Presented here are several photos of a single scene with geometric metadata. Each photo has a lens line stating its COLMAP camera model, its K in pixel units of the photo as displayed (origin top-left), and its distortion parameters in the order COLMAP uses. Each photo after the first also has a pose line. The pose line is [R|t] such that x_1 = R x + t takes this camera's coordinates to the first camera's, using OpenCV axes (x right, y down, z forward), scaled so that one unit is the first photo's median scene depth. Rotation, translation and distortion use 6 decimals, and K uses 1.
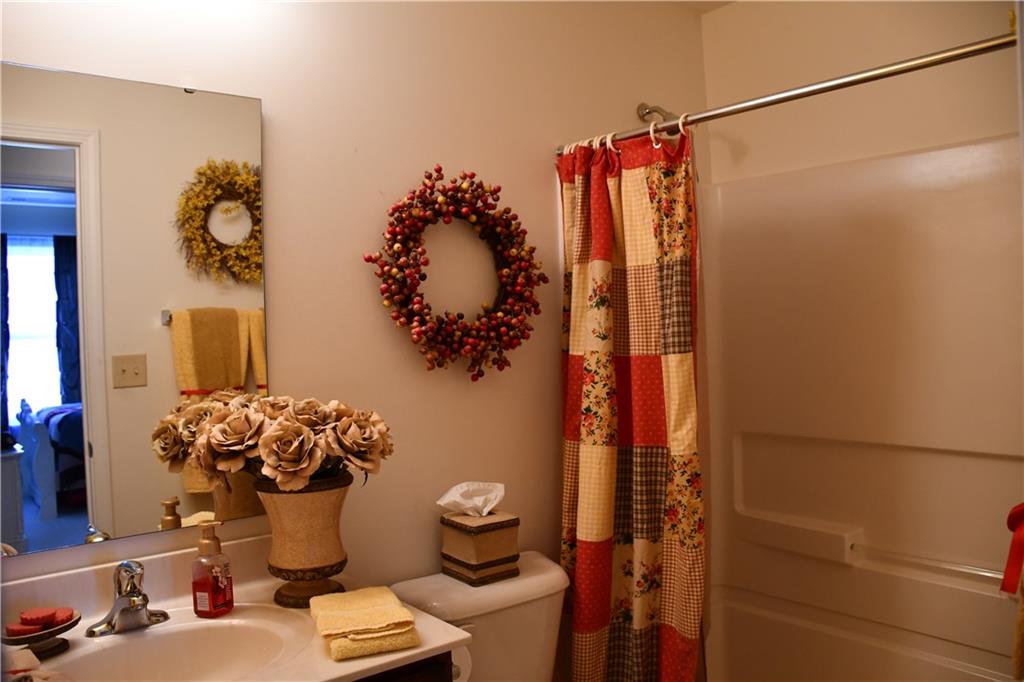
lens RADIAL K [[795.6, 0, 511.8], [0, 795.6, 346.0], [0, 0, 1]] dist [-0.156344, 0.100386]
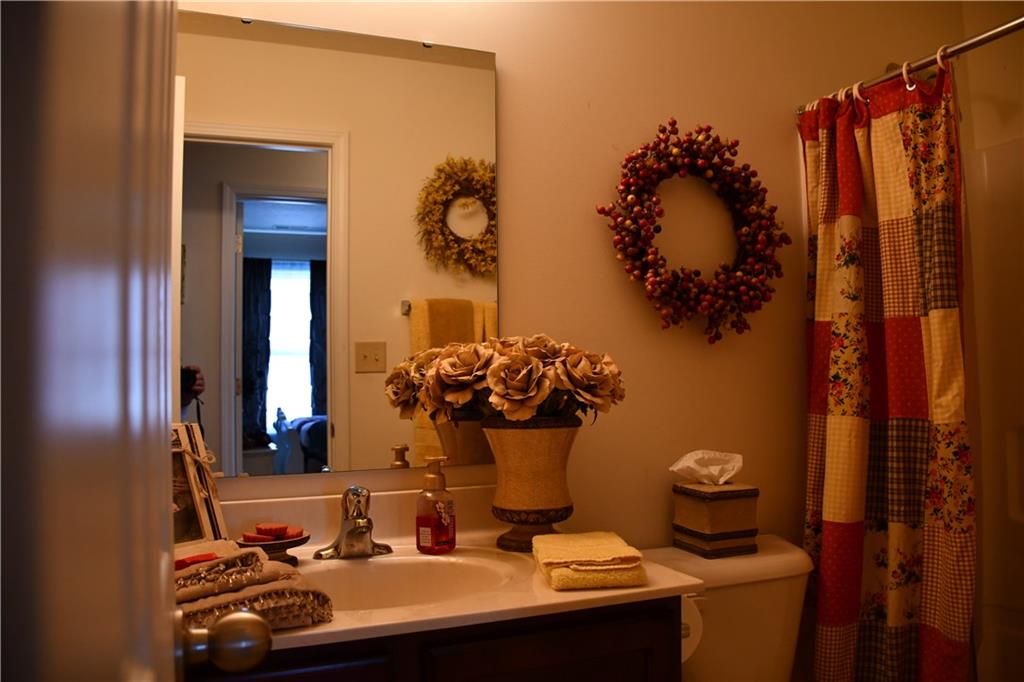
lens RADIAL K [[795.6, 0, 511.8], [0, 795.6, 346.0], [0, 0, 1]] dist [-0.156344, 0.100386]
pose [[0.957650, 0.003719, -0.287909, -0.004702], [-0.020734, 0.998211, -0.056073, 0.104732], [0.287186, 0.059668, 0.956015, 0.037685]]
